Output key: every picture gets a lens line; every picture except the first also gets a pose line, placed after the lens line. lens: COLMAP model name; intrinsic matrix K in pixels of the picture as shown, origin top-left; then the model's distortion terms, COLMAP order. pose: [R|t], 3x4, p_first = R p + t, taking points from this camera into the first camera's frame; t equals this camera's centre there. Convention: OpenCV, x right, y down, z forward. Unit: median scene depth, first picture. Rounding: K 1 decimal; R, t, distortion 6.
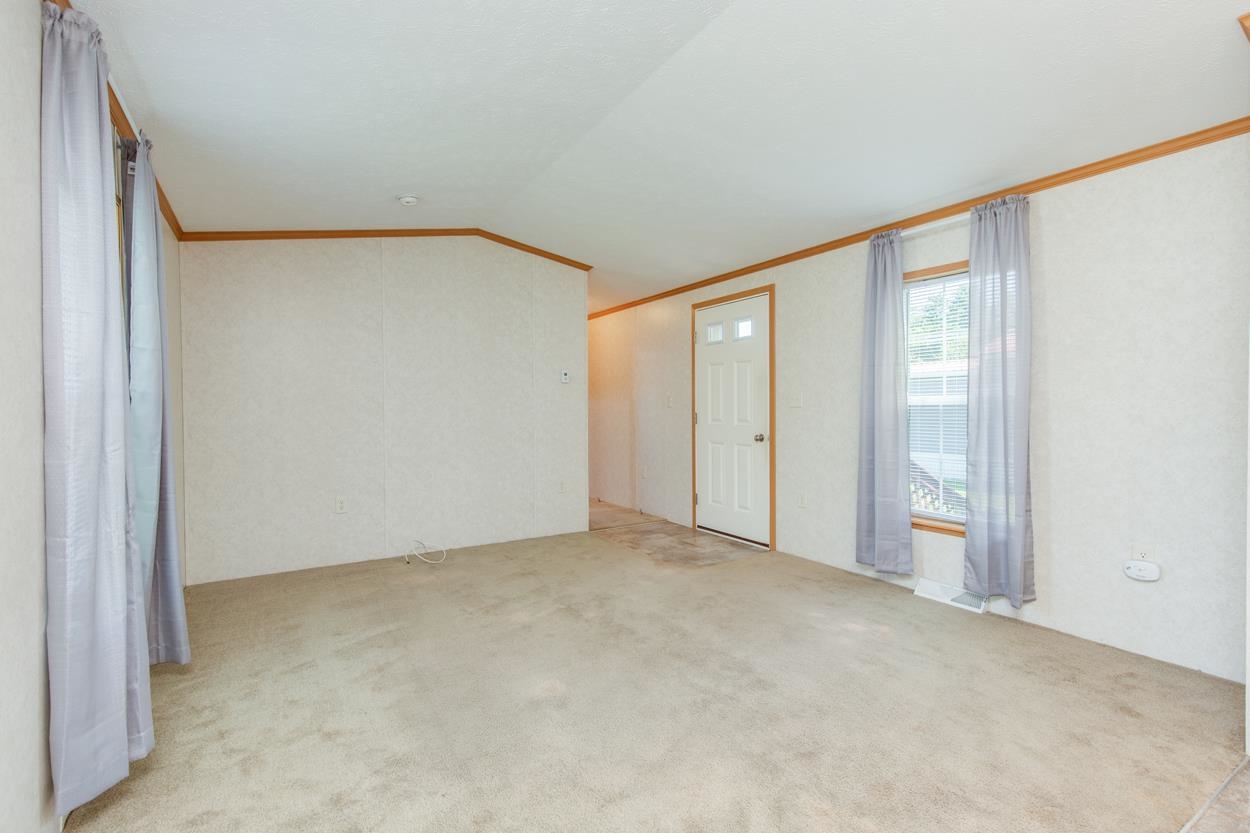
lens RADIAL K [[567.7, 0, 628.8], [0, 567.7, 414.8], [0, 0, 1]] dist [0.002223, -0.000415]
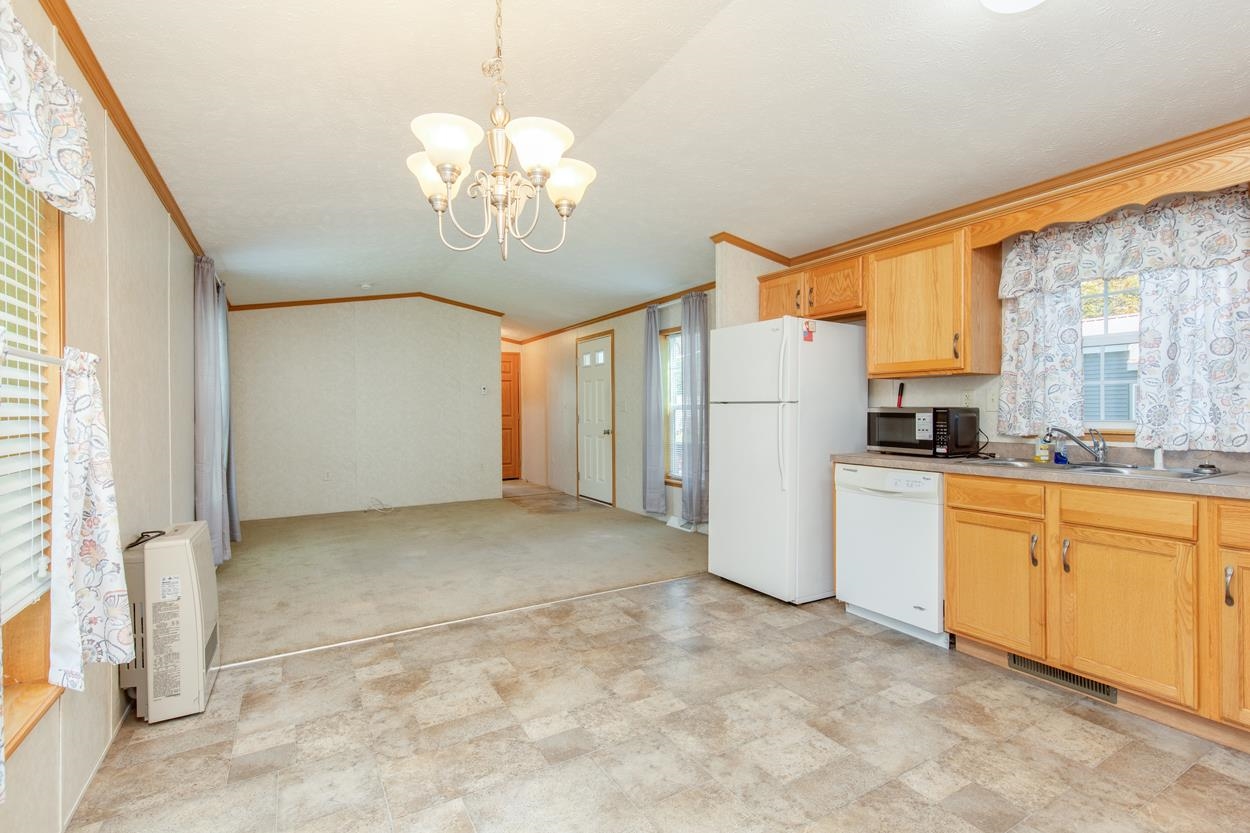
lens RADIAL K [[571.5, 0, 621.5], [0, 571.5, 402.2], [0, 0, 1]] dist [0.009530, -0.001143]
pose [[0.999520, -0.004660, -0.030625, 0.376210], [0.003898, 0.999682, -0.024920, 0.000704], [0.030731, 0.024789, 0.999220, -0.589675]]
